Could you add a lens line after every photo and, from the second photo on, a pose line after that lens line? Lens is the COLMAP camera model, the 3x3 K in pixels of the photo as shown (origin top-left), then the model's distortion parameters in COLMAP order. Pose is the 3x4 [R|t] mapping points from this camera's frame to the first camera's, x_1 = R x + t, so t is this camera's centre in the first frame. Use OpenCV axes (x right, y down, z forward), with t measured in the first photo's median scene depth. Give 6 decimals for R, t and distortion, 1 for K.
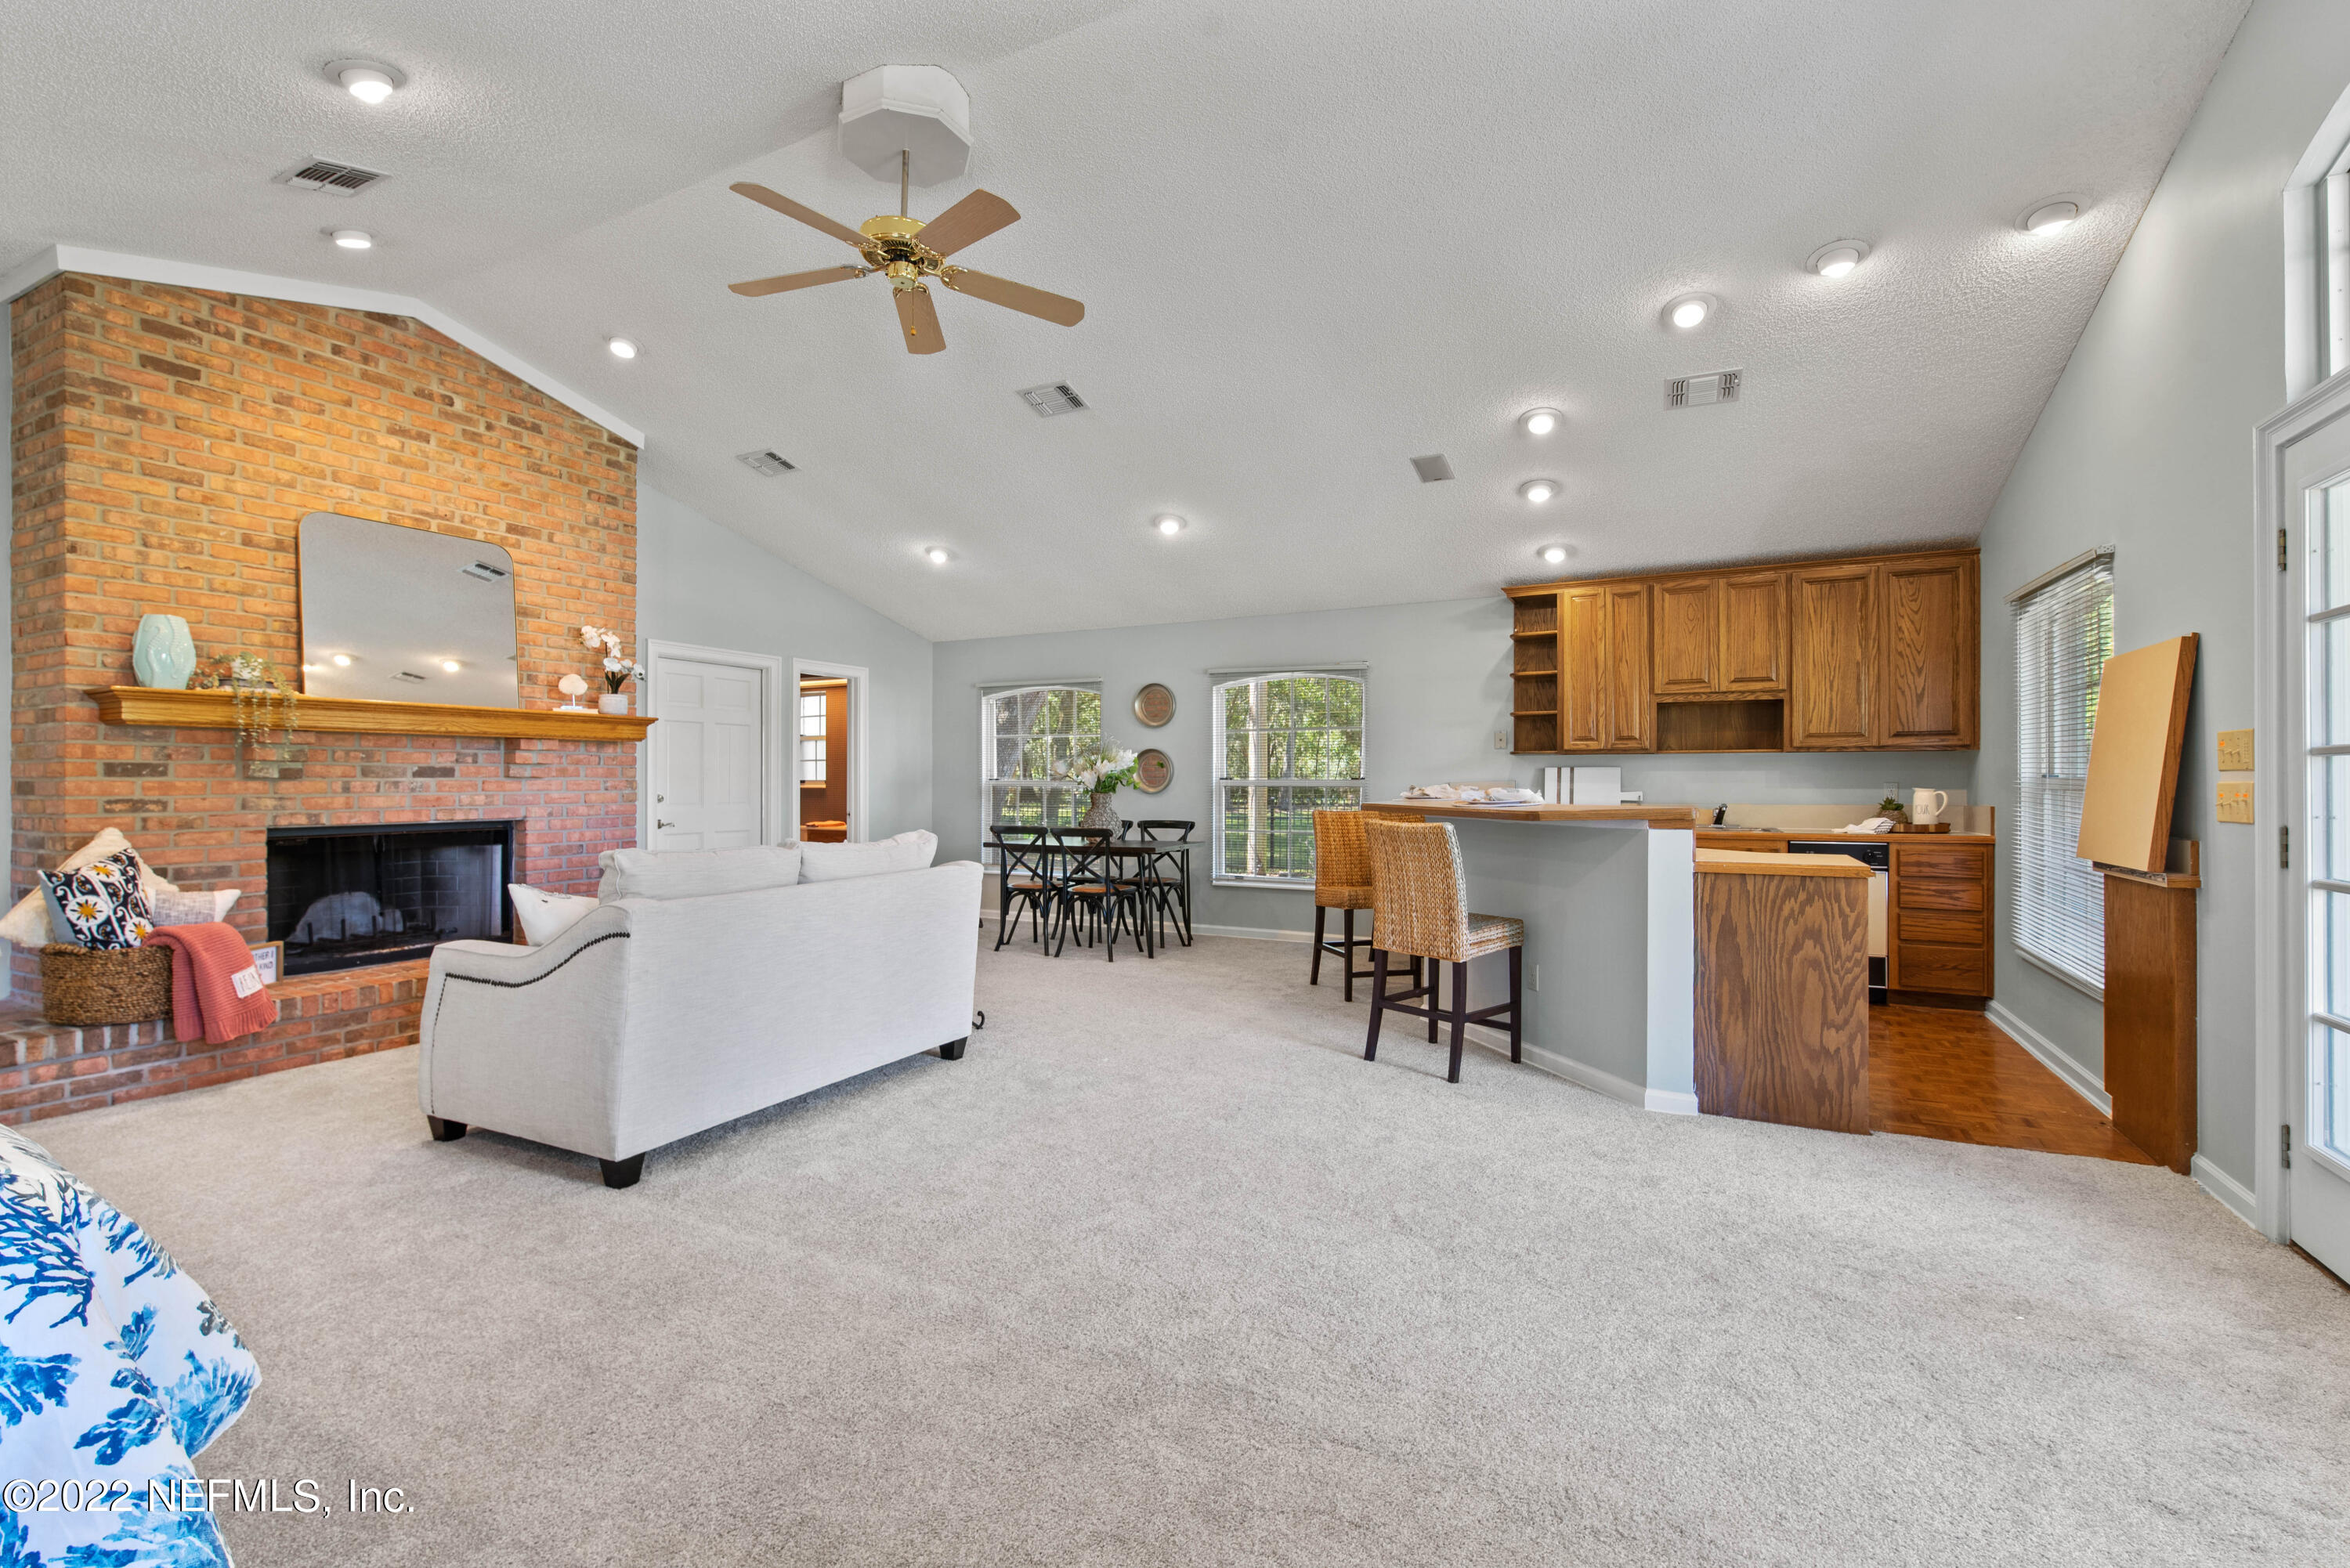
lens RADIAL K [[1019.3, 0, 1167.2], [0, 1019.3, 774.8], [0, 0, 1]] dist [0.010356, -0.000027]
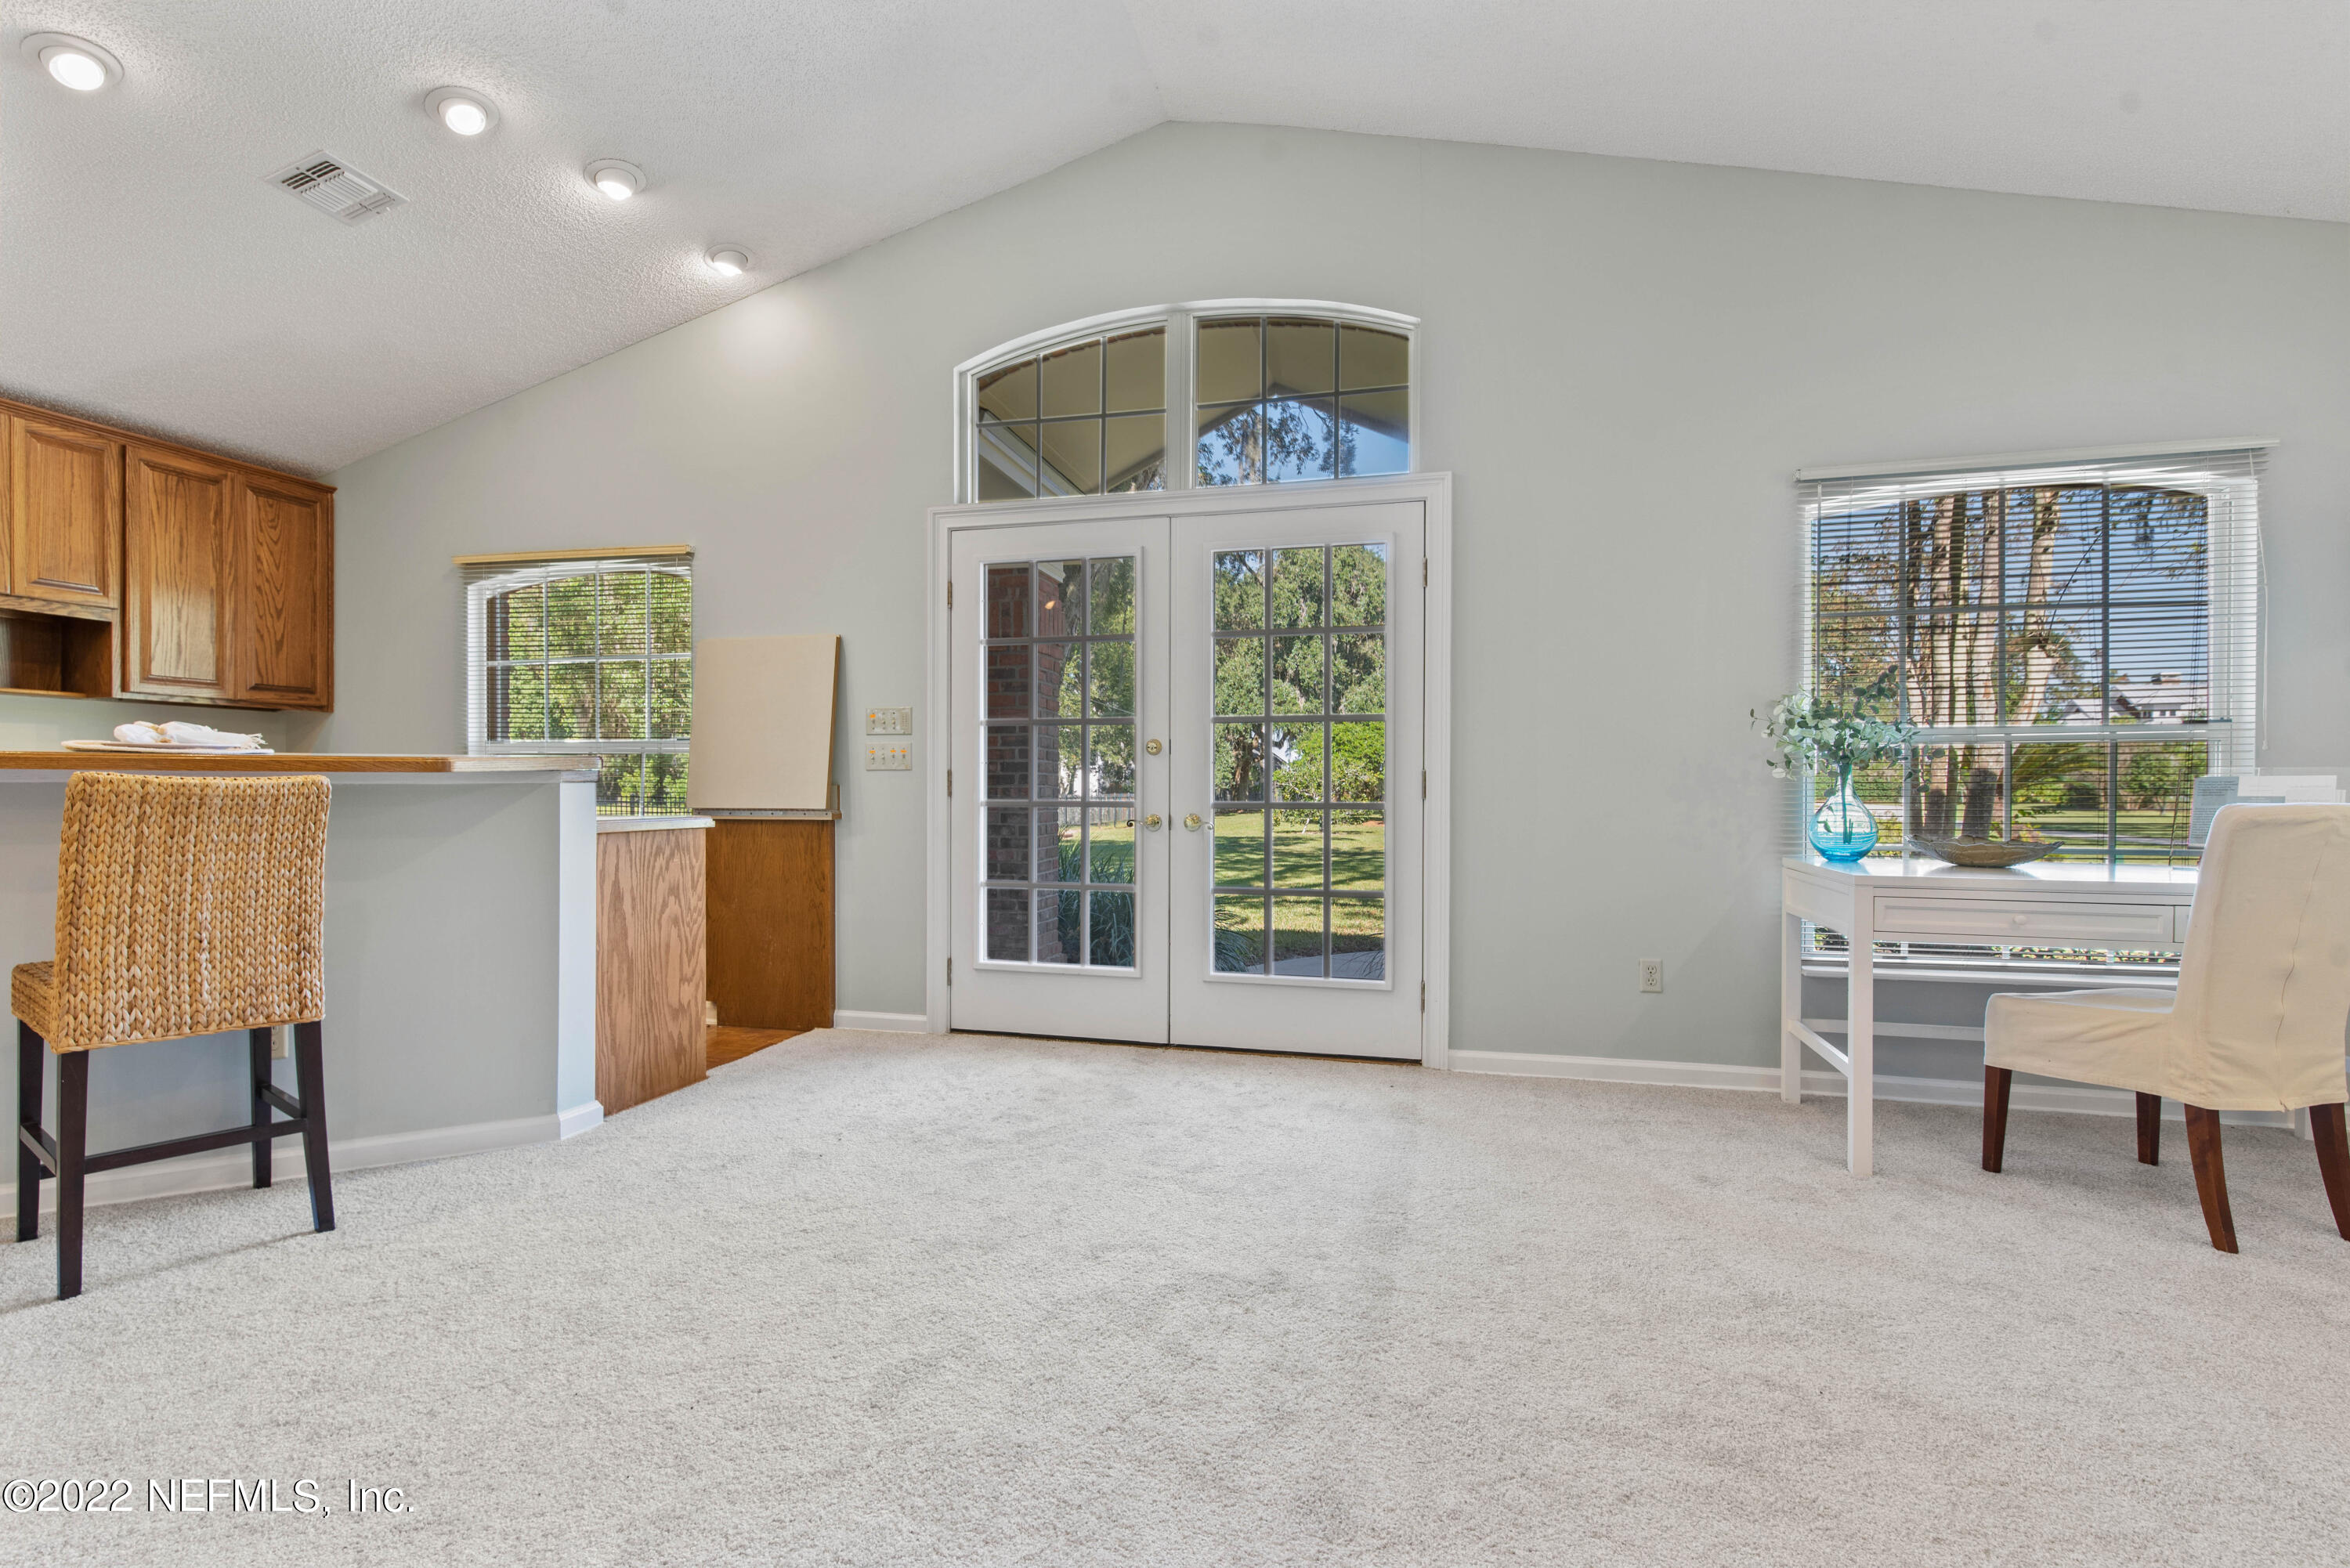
lens RADIAL K [[1135.7, 0, 1158.0], [0, 1135.7, 787.8], [0, 0, 1]] dist [-0.004257, -0.000677]
pose [[-0.203898, -0.002779, 0.978988, -0.378513], [-0.007156, 0.999973, 0.001348, 0.041499], [-0.978966, -0.006730, -0.203912, 0.579258]]
